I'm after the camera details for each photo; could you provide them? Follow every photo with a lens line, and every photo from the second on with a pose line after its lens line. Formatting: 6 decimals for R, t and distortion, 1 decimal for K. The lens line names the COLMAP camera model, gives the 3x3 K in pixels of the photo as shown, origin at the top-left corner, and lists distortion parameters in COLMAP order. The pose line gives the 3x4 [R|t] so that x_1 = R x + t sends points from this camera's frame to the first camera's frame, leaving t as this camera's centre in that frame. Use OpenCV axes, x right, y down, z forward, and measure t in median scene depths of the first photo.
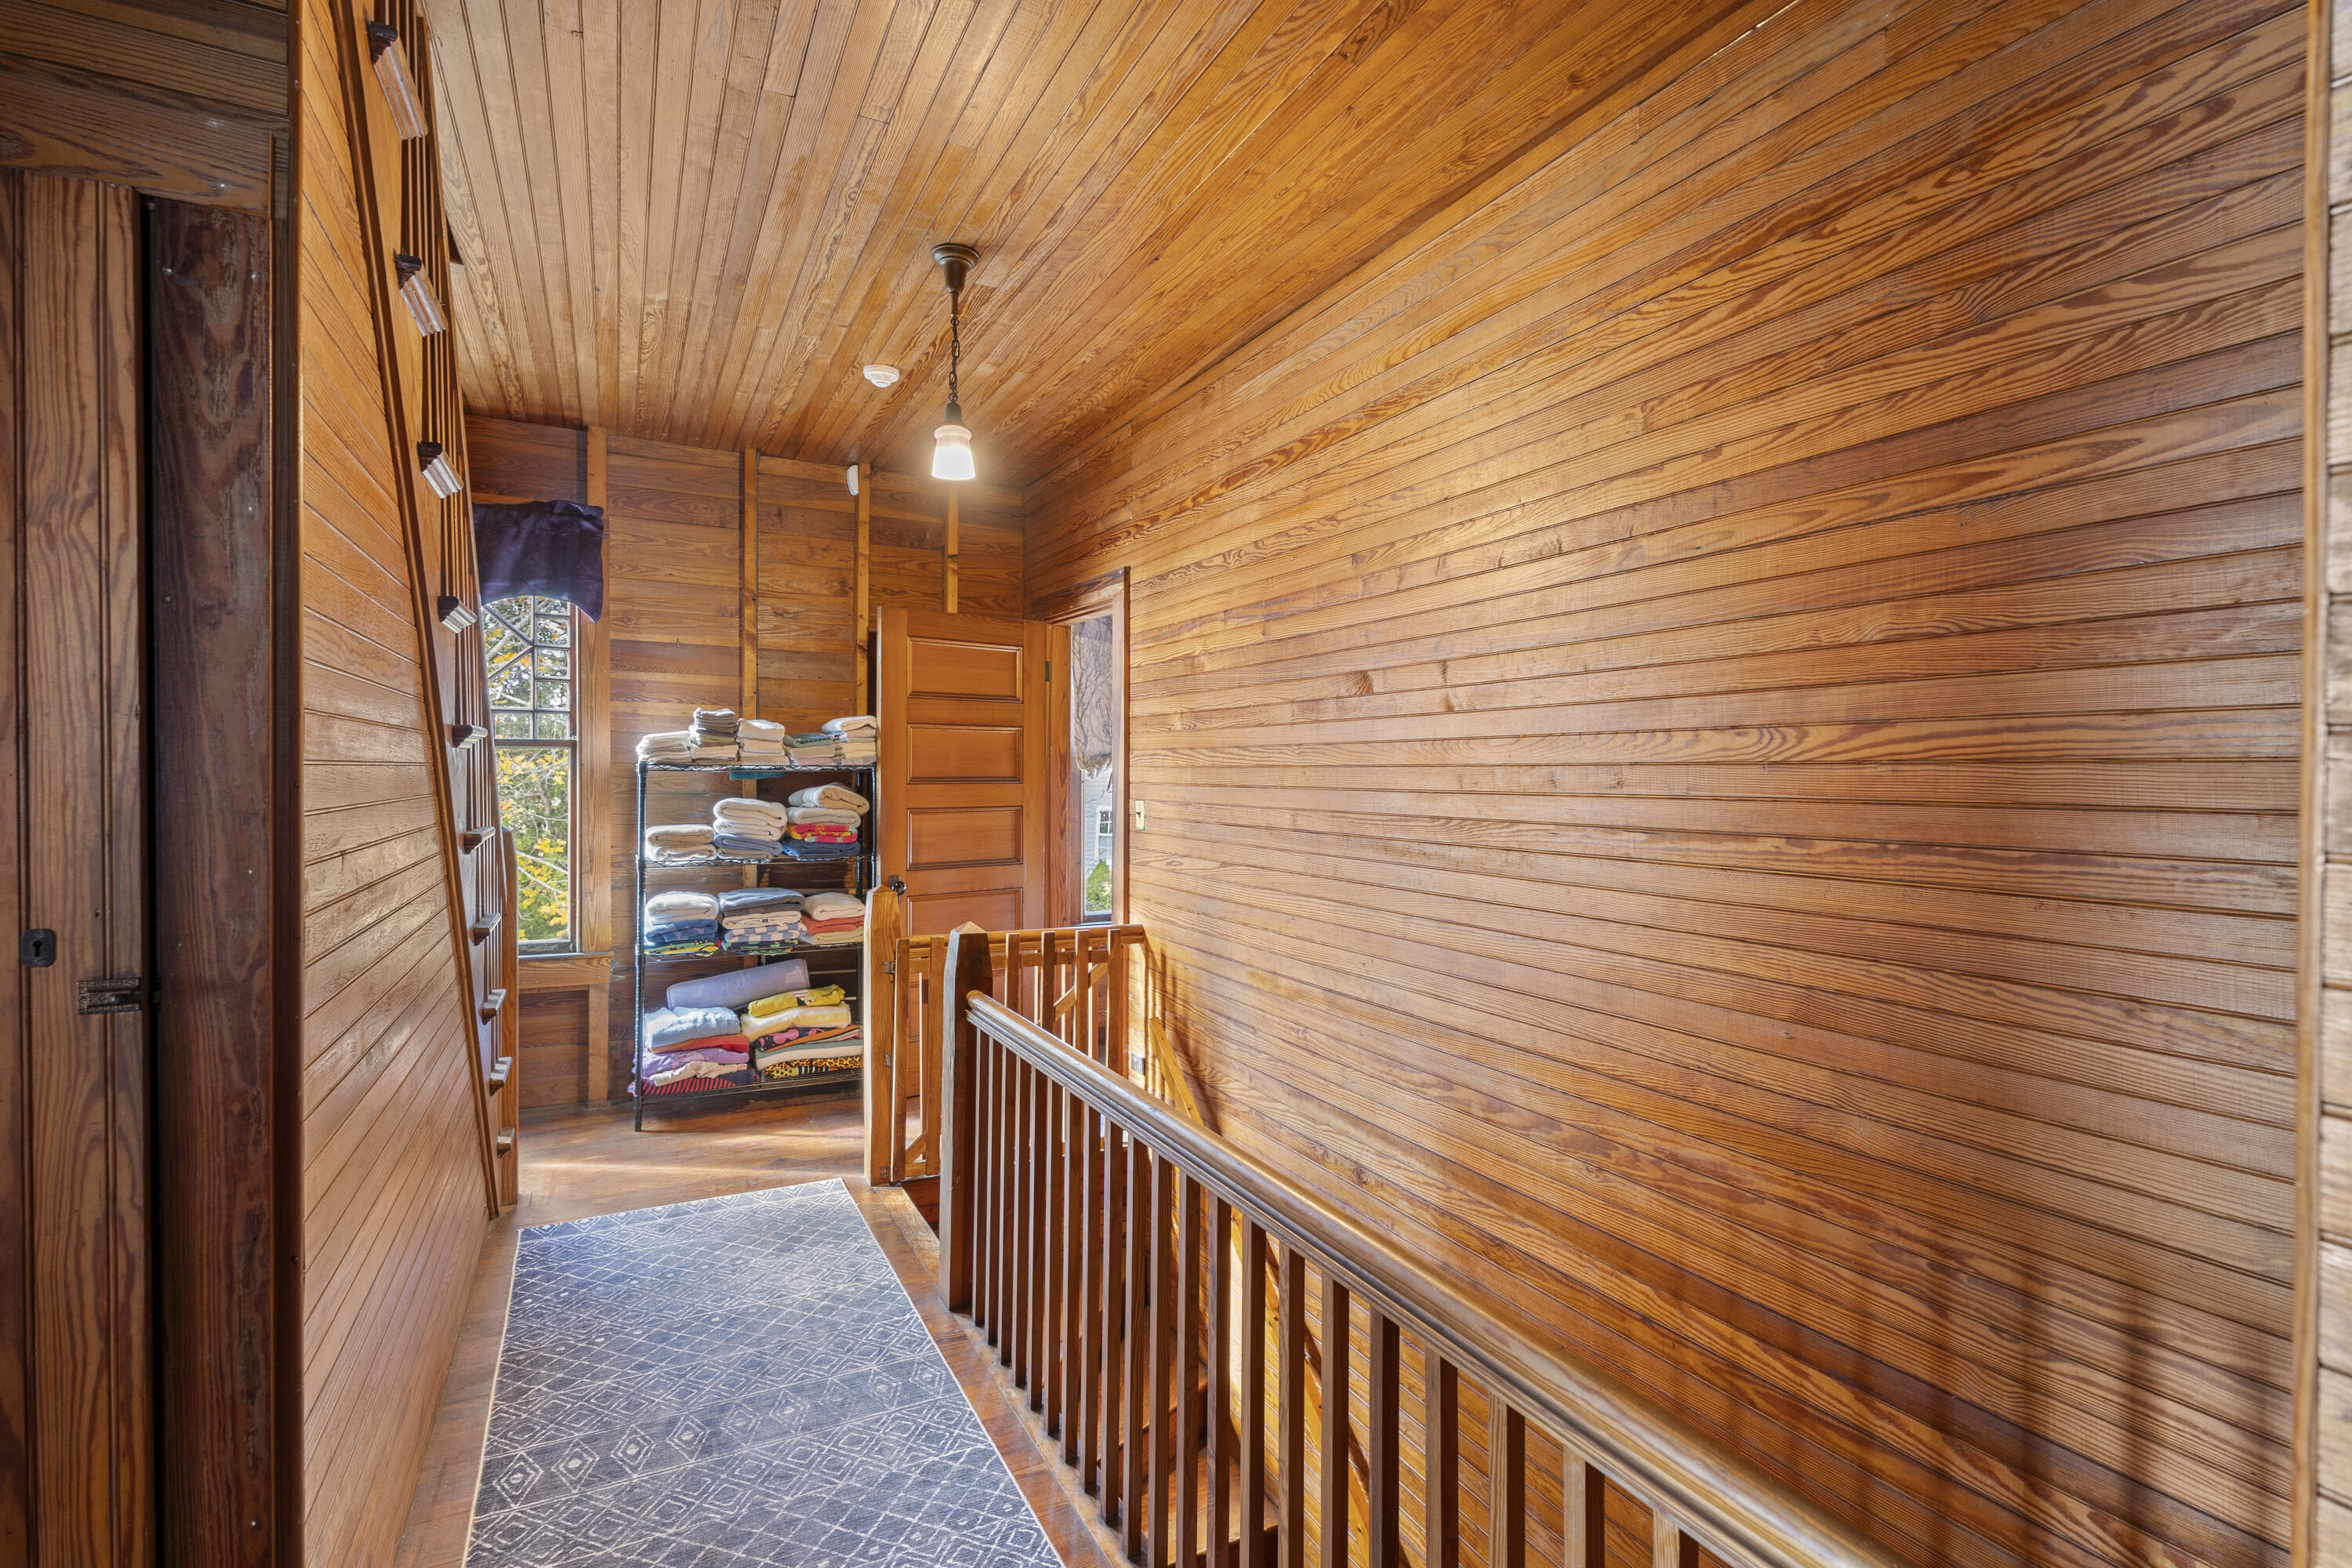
lens RADIAL K [[1064.0, 0, 1125.1], [0, 1064.0, 771.2], [0, 0, 1]] dist [0.002104, -0.001198]
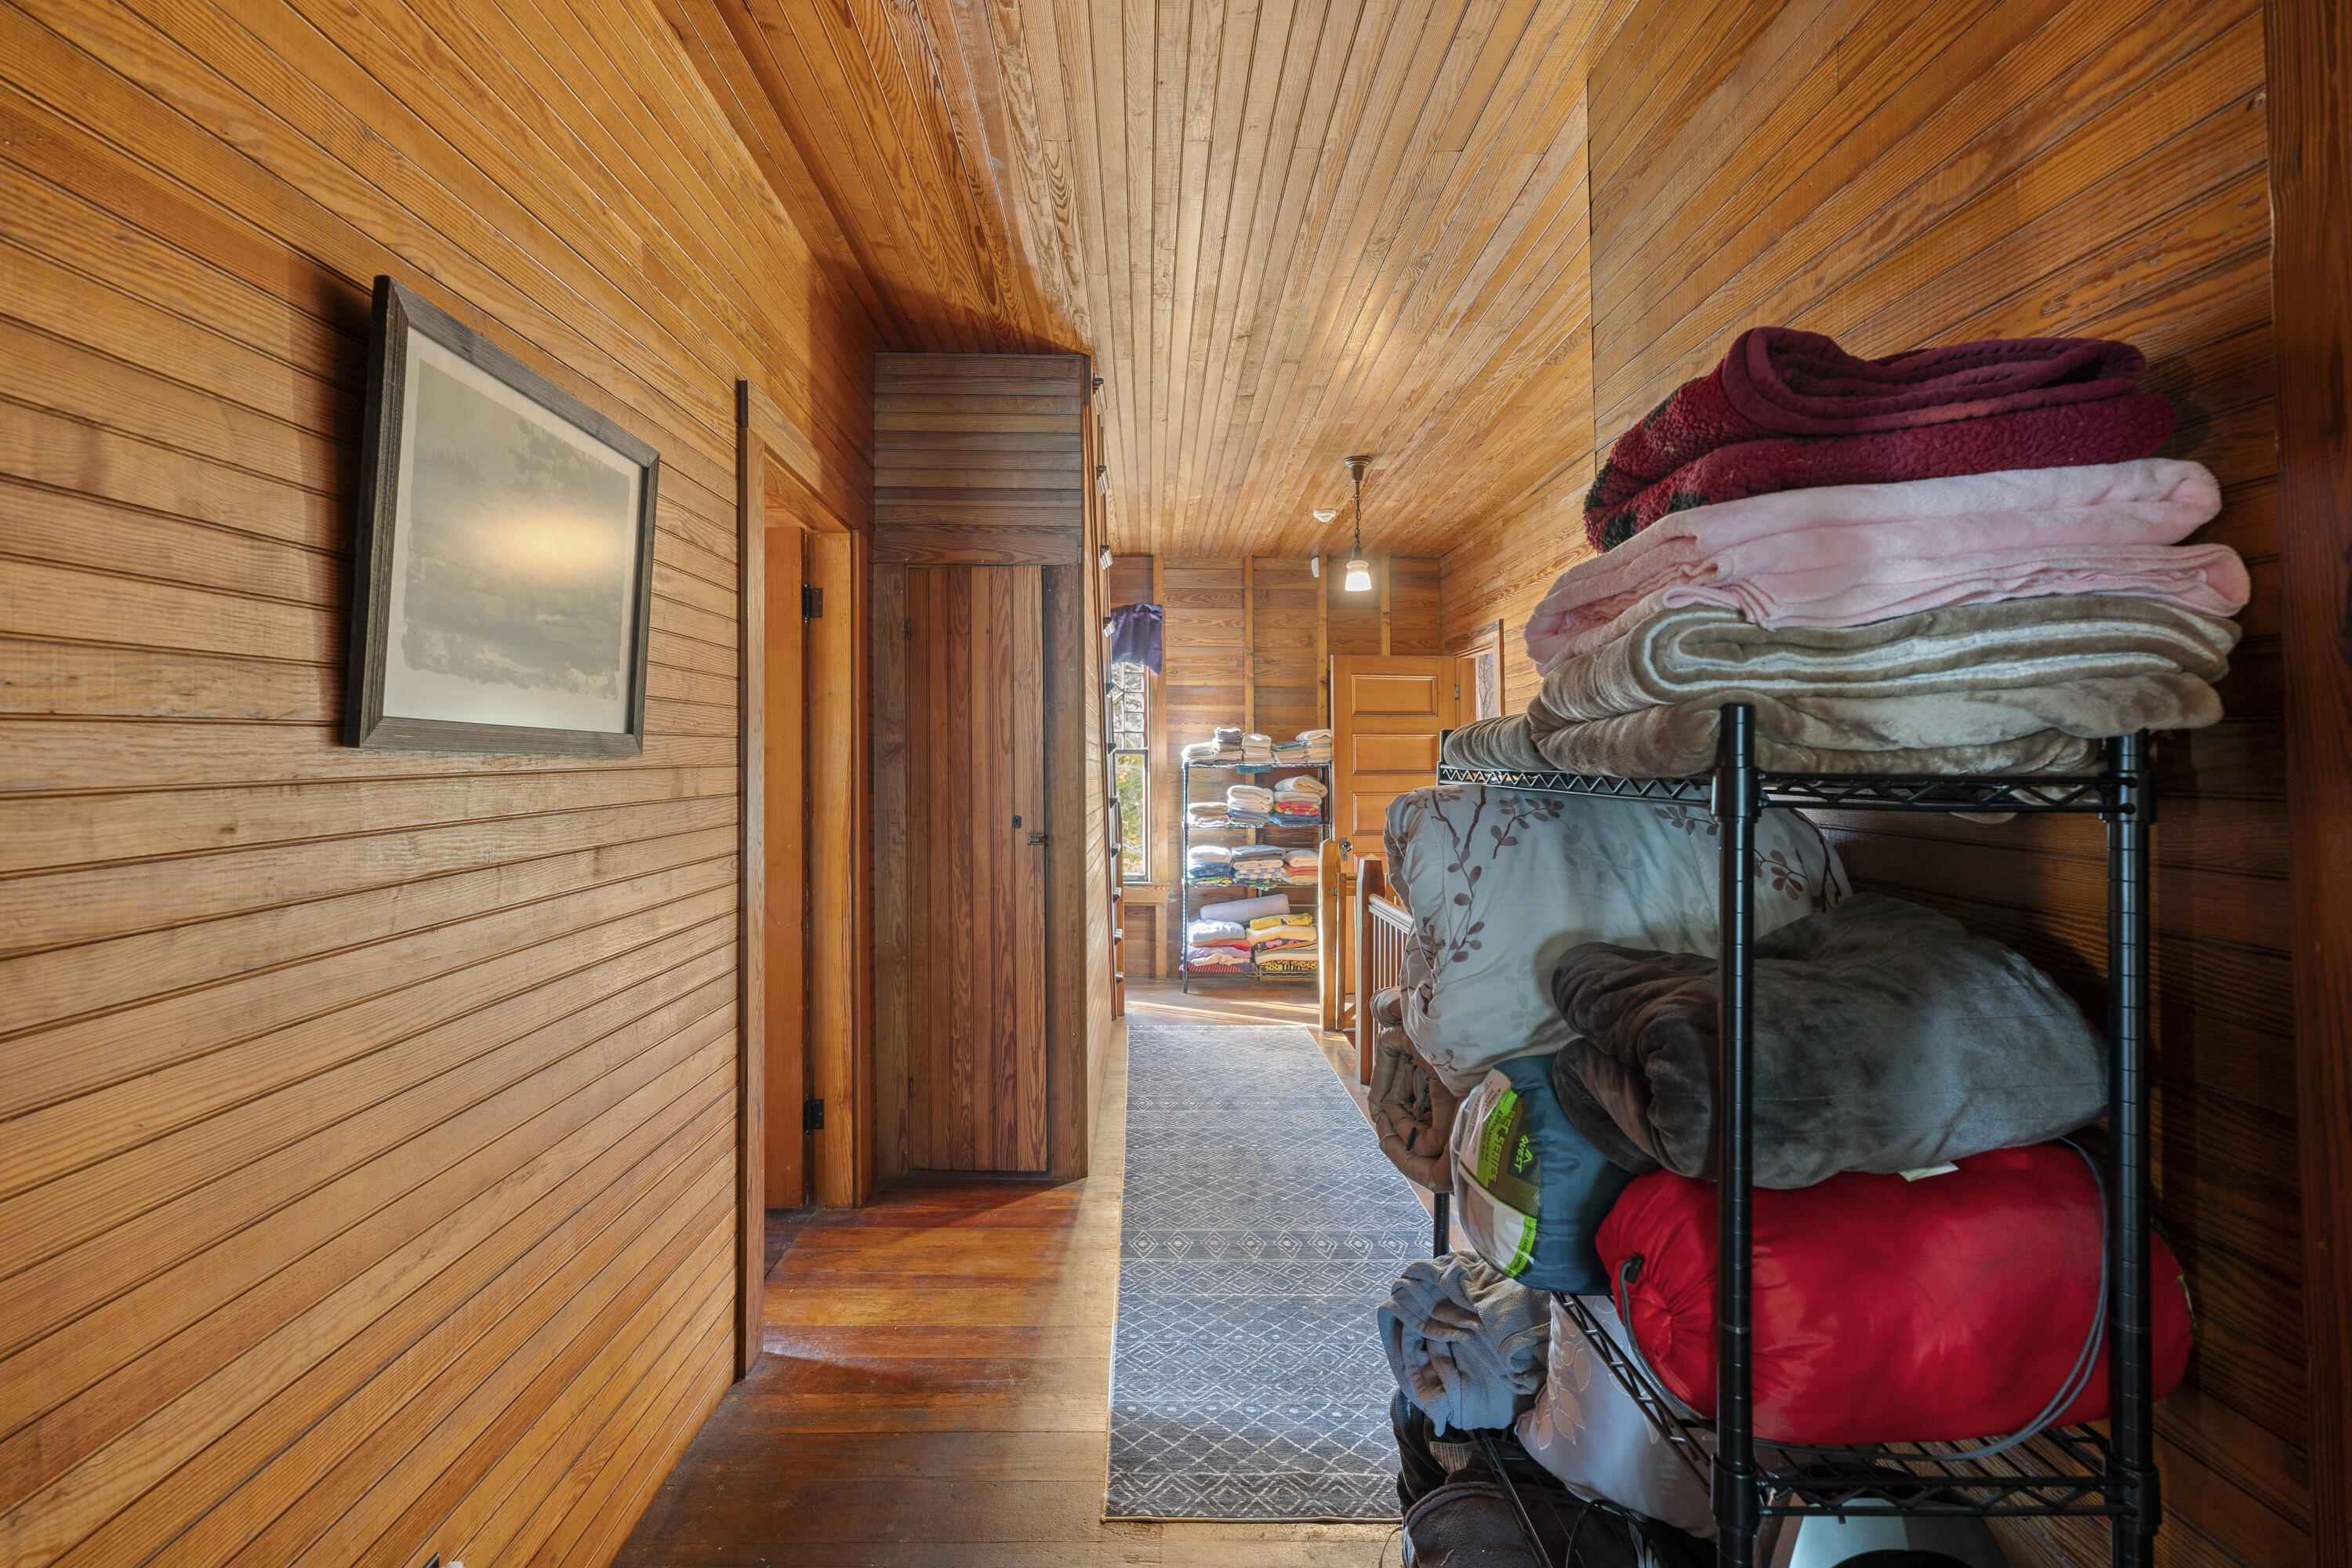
lens RADIAL K [[969.7, 0, 1173.3], [0, 969.7, 772.2], [0, 0, 1]] dist [-0.000956, -0.000007]
pose [[0.910740, -0.008260, -0.412898, 0.129846], [0.008228, 0.999964, -0.001856, 0.008640], [0.412899, -0.001706, 0.910775, -0.333090]]
